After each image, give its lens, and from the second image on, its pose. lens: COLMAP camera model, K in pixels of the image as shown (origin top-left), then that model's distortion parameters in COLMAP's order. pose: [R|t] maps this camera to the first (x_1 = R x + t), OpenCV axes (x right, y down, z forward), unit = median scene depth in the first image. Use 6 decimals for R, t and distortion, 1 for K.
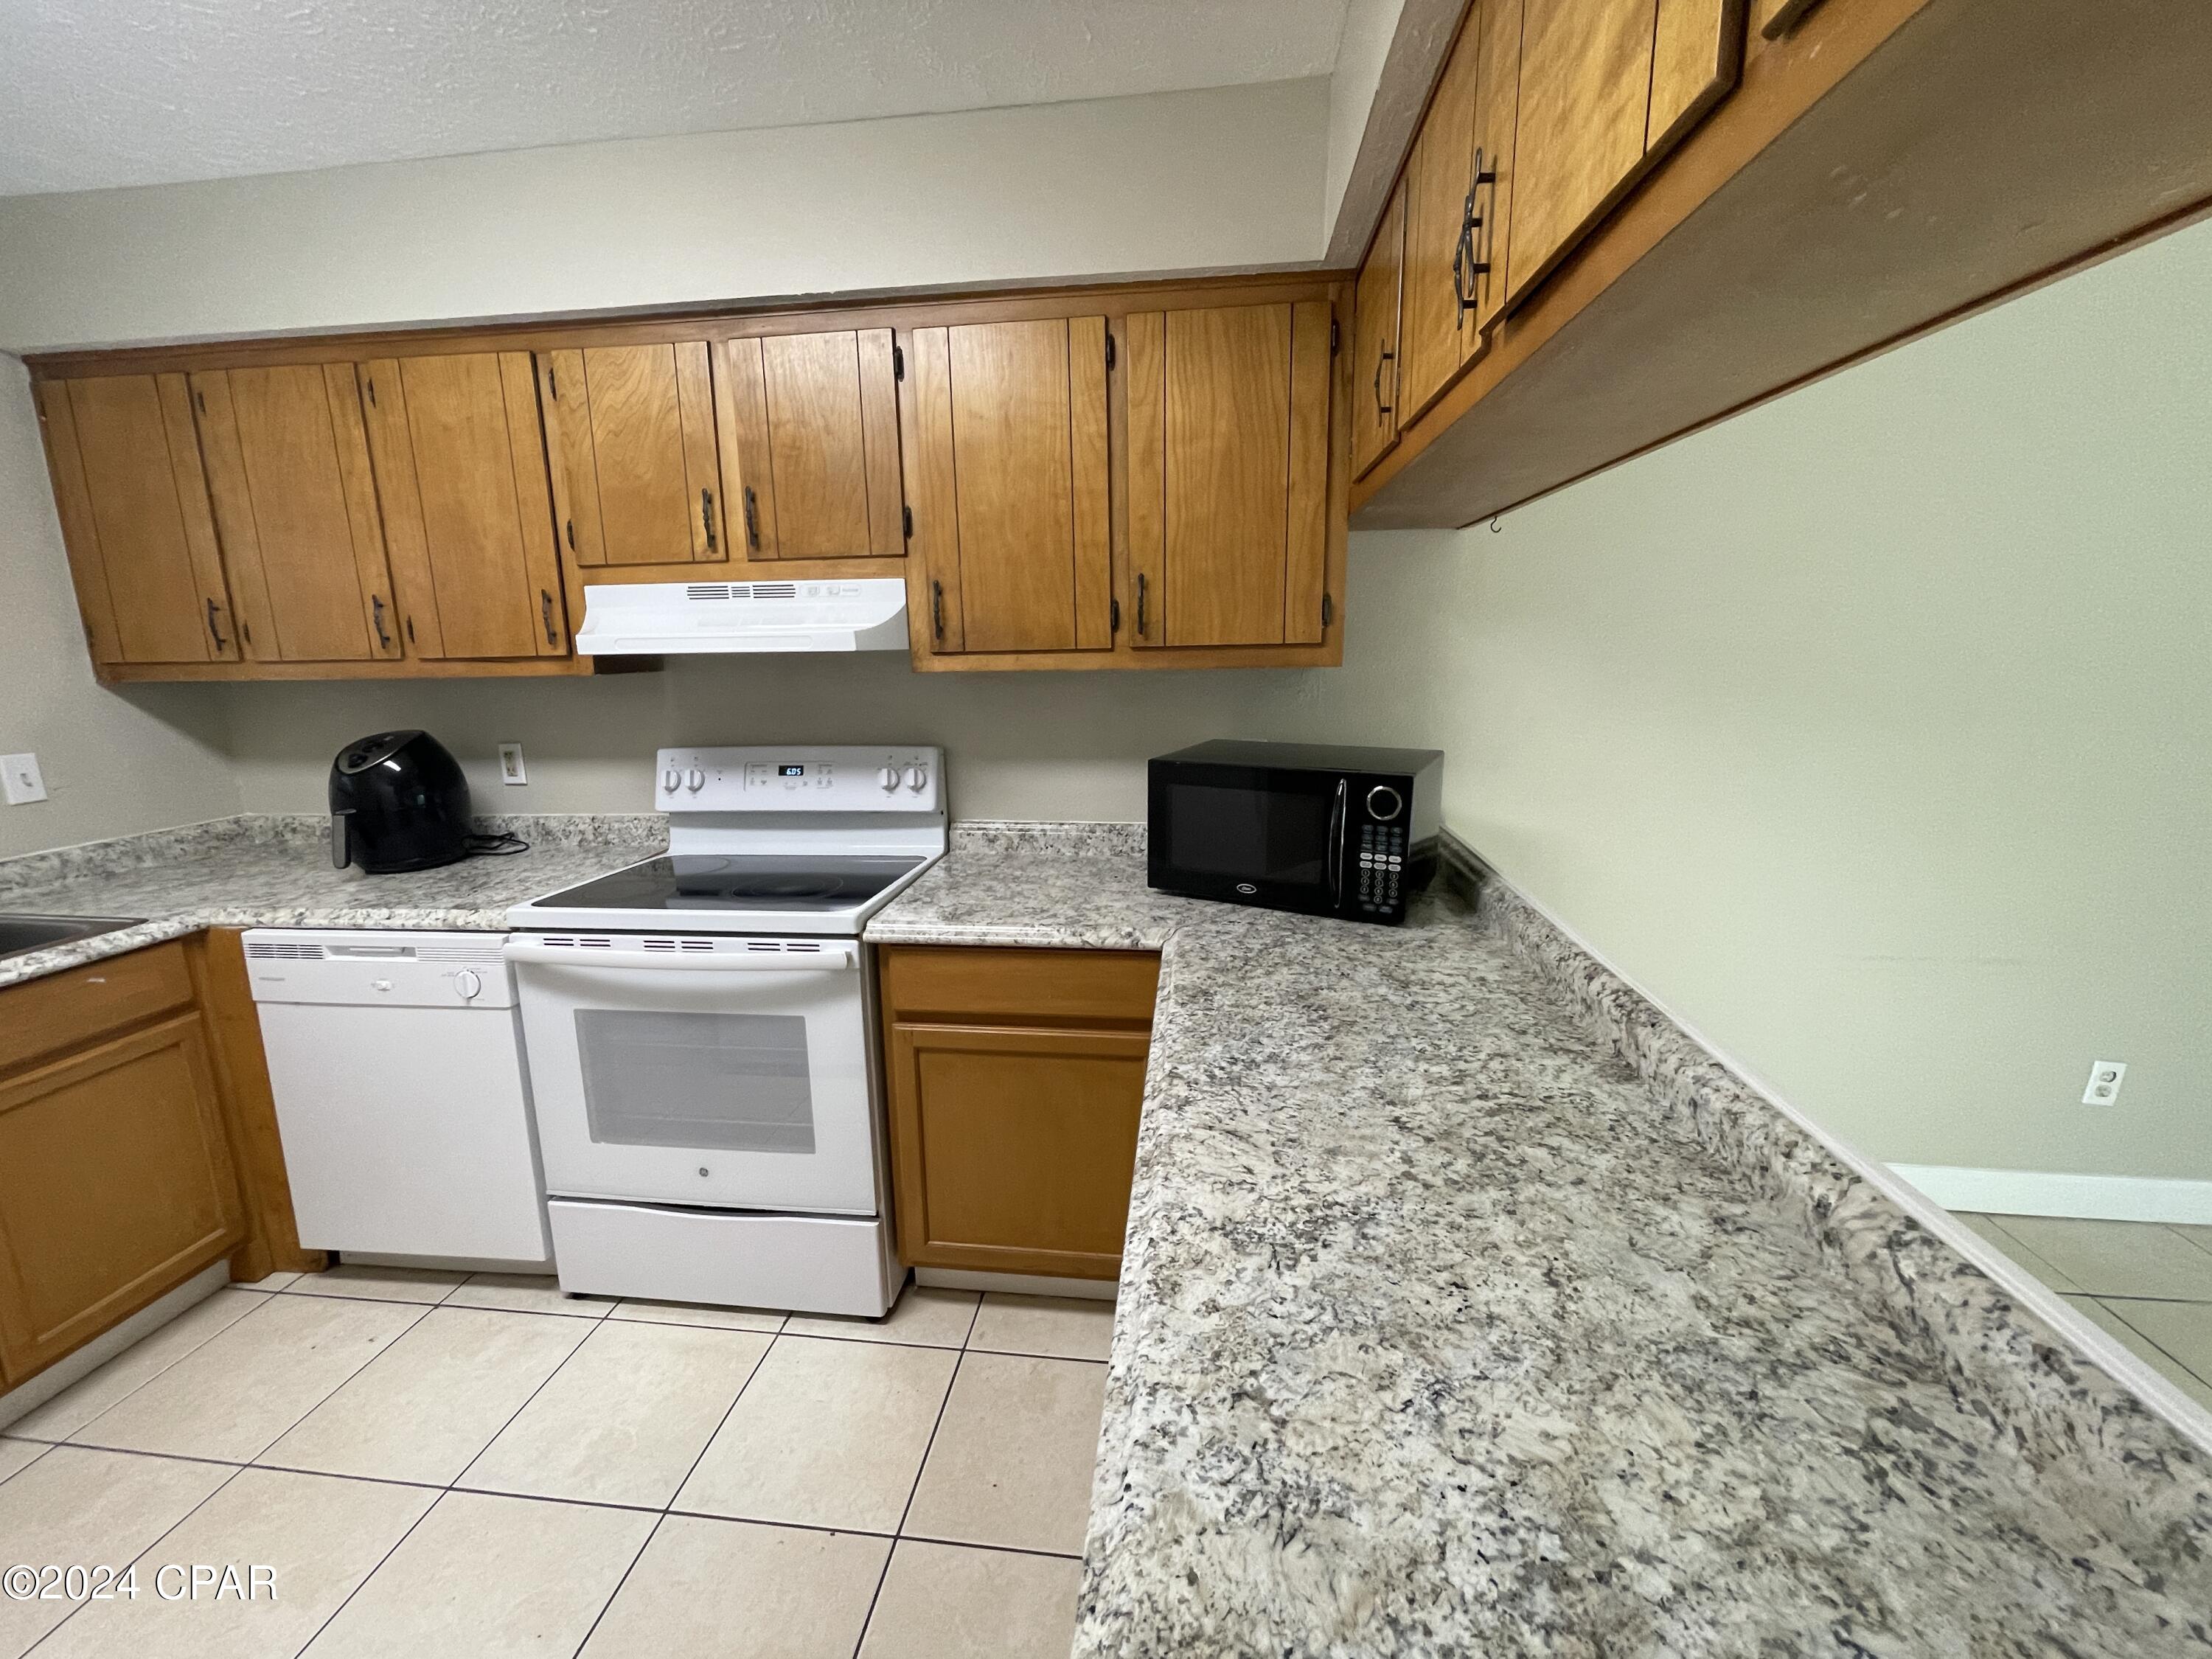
lens RADIAL K [[897.1, 0, 1100.7], [0, 897.1, 823.4], [0, 0, 1]] dist [-0.000202, -0.000140]
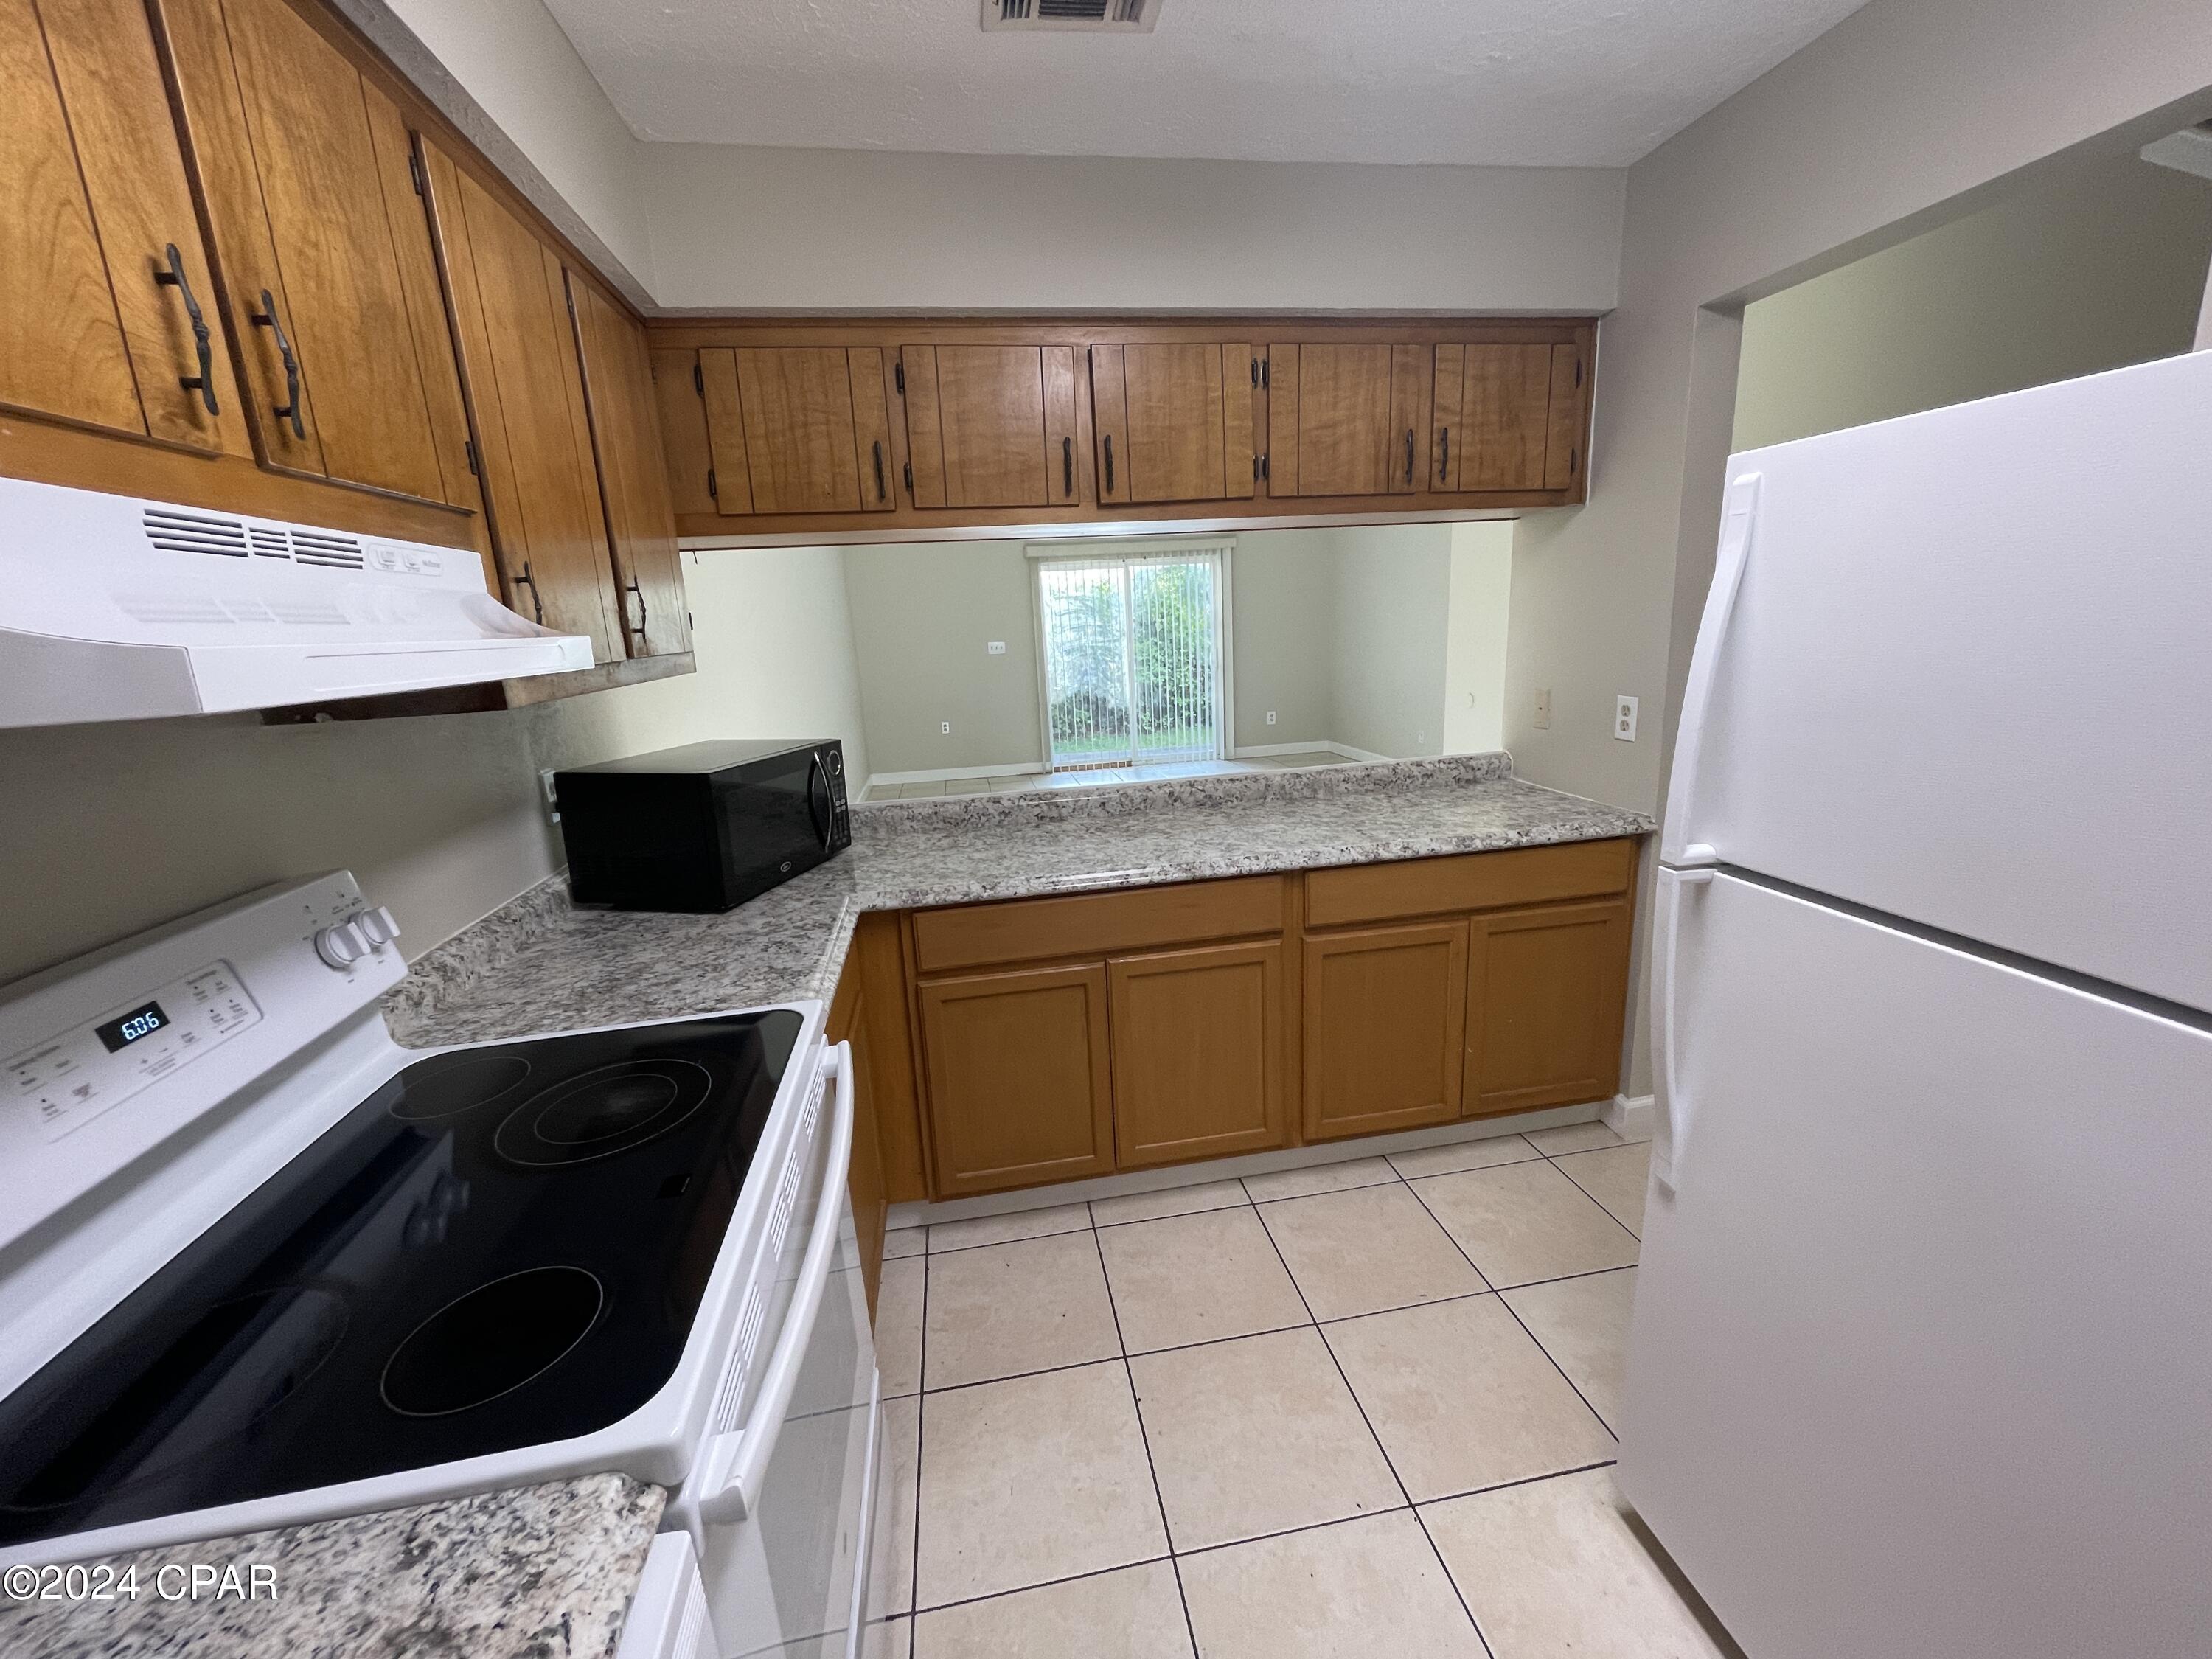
lens RADIAL K [[897.1, 0, 1100.7], [0, 897.1, 823.4], [0, 0, 1]] dist [-0.000202, -0.000140]
pose [[-0.281965, -0.185822, 0.941258, -0.902687], [0.241331, 0.935784, 0.257035, -0.155367], [-0.928577, 0.299630, -0.219013, 0.782749]]
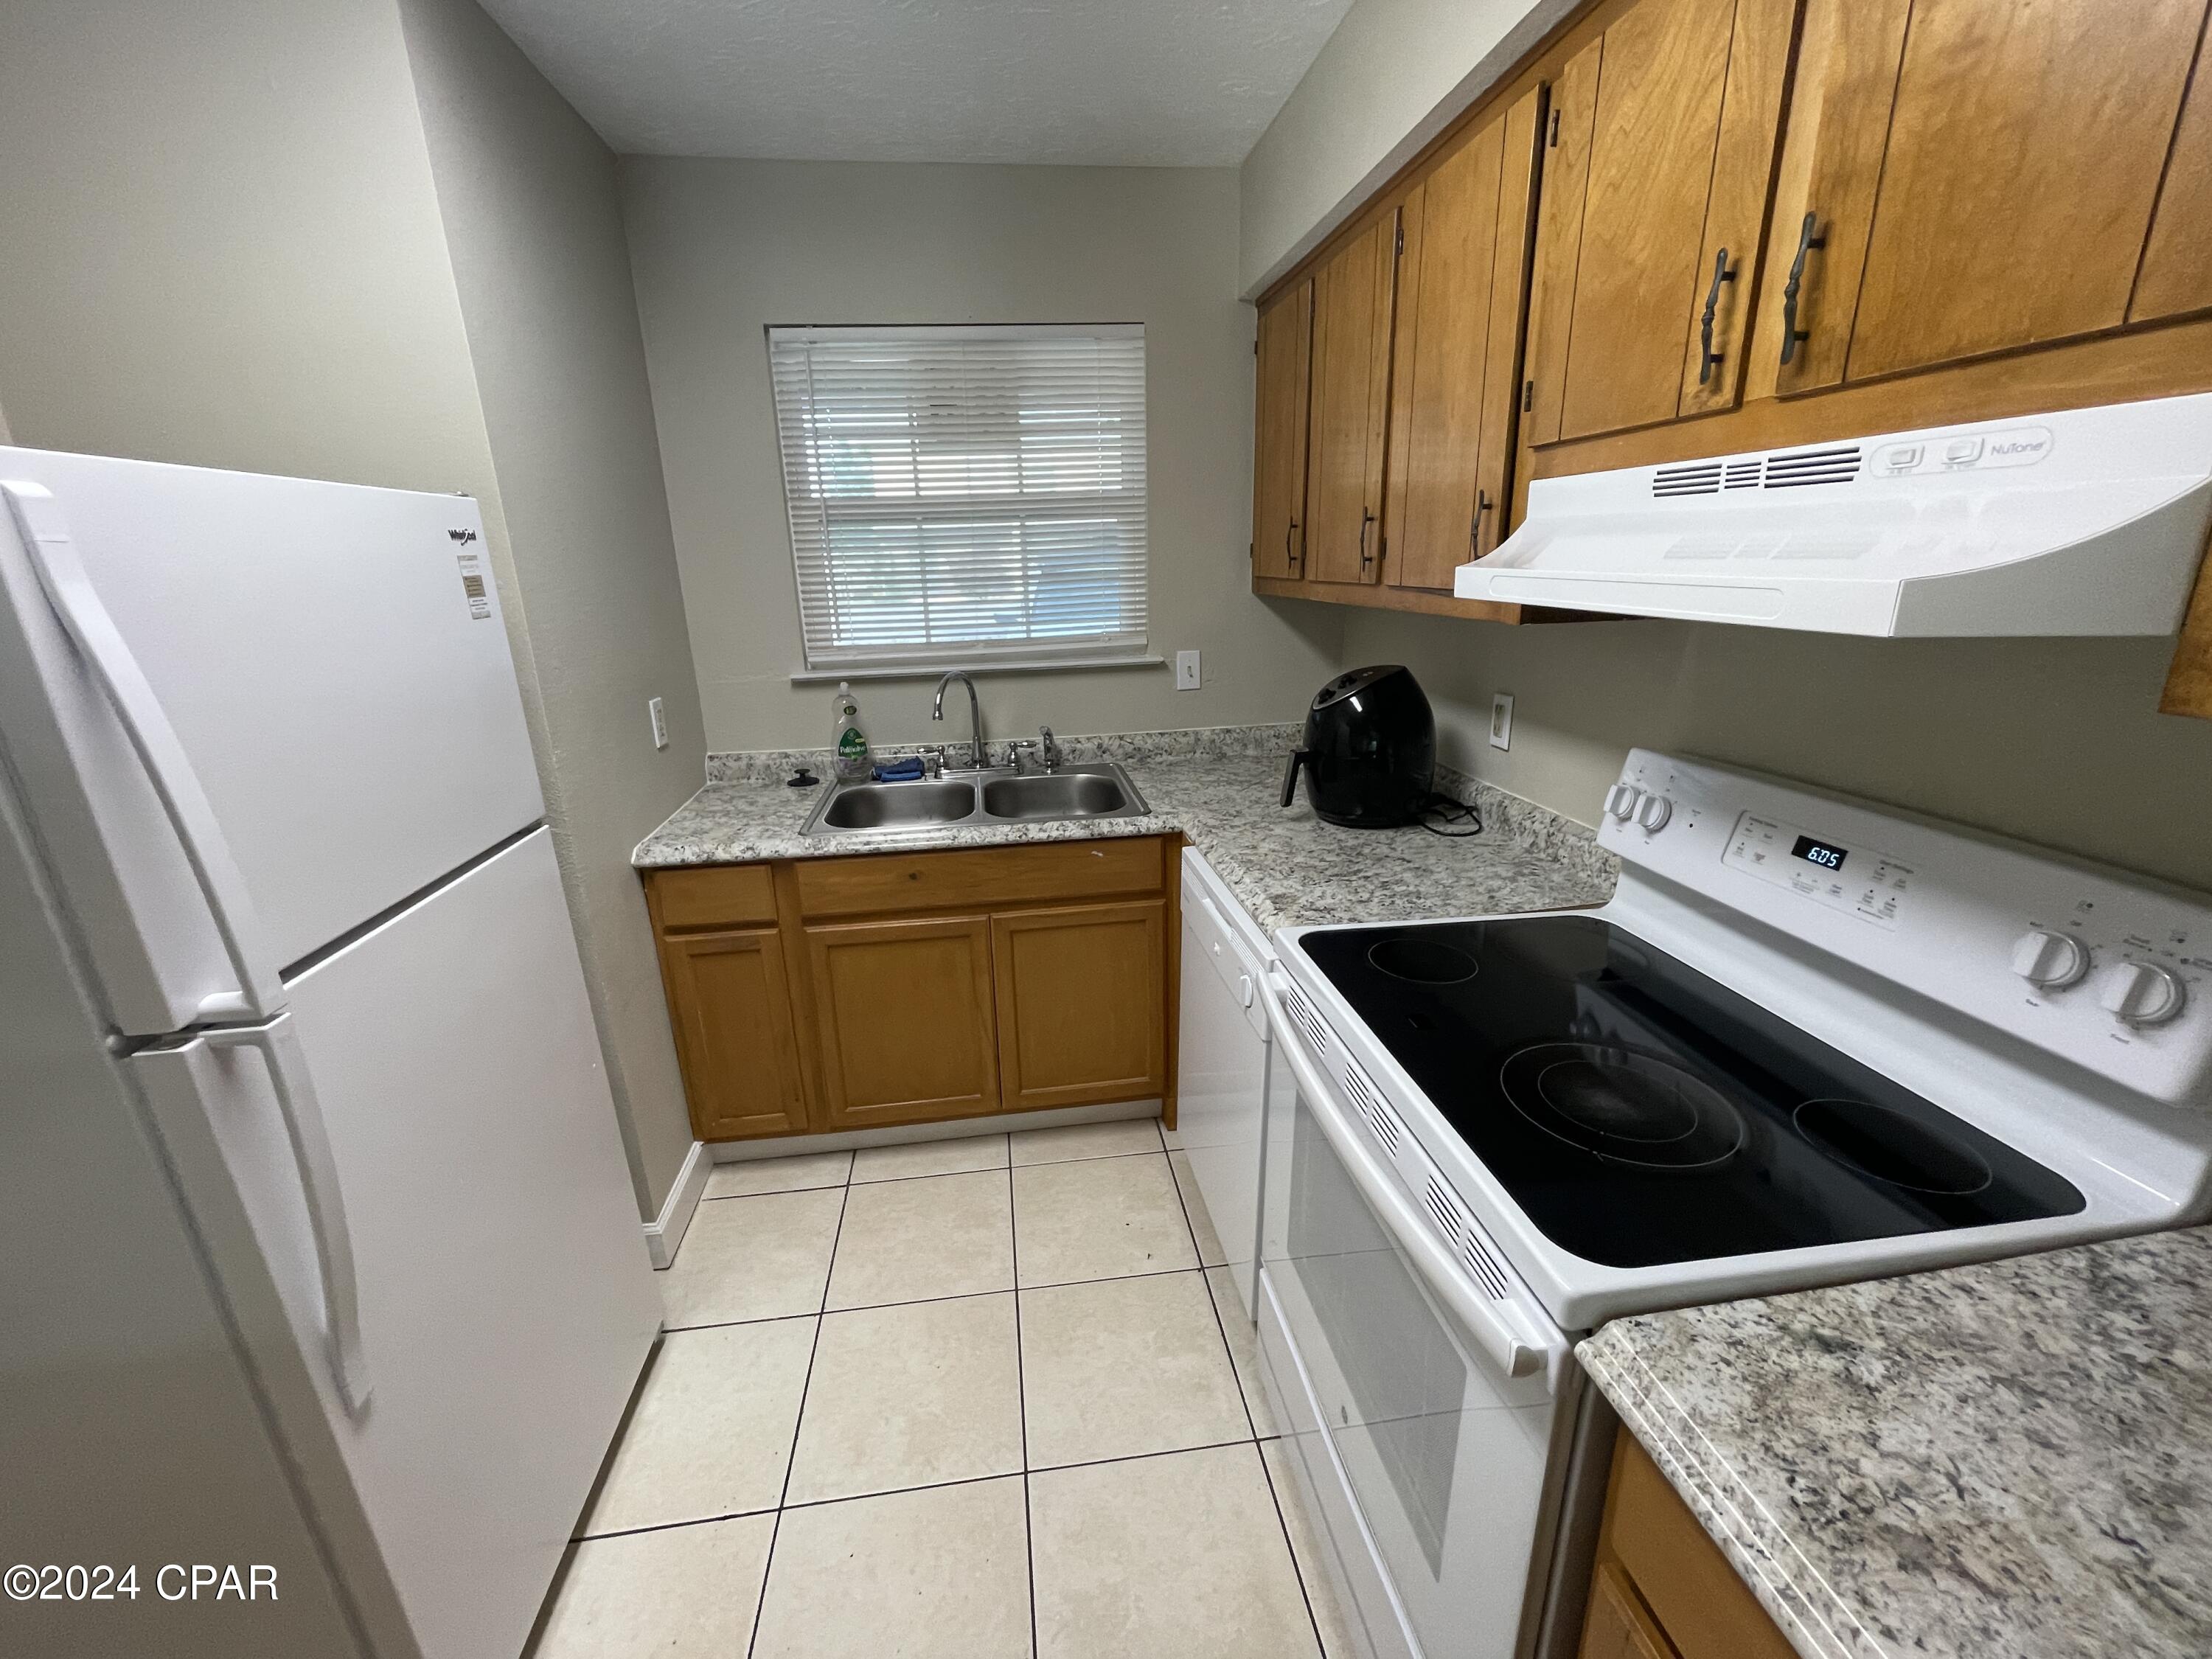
lens RADIAL K [[897.1, 0, 1100.7], [0, 897.1, 823.4], [0, 0, 1]] dist [-0.000202, -0.000140]
pose [[0.251427, 0.287889, -0.924070, -0.007071], [-0.164654, 0.953545, 0.252271, -0.149674], [0.953768, 0.088724, 0.287149, 0.569597]]
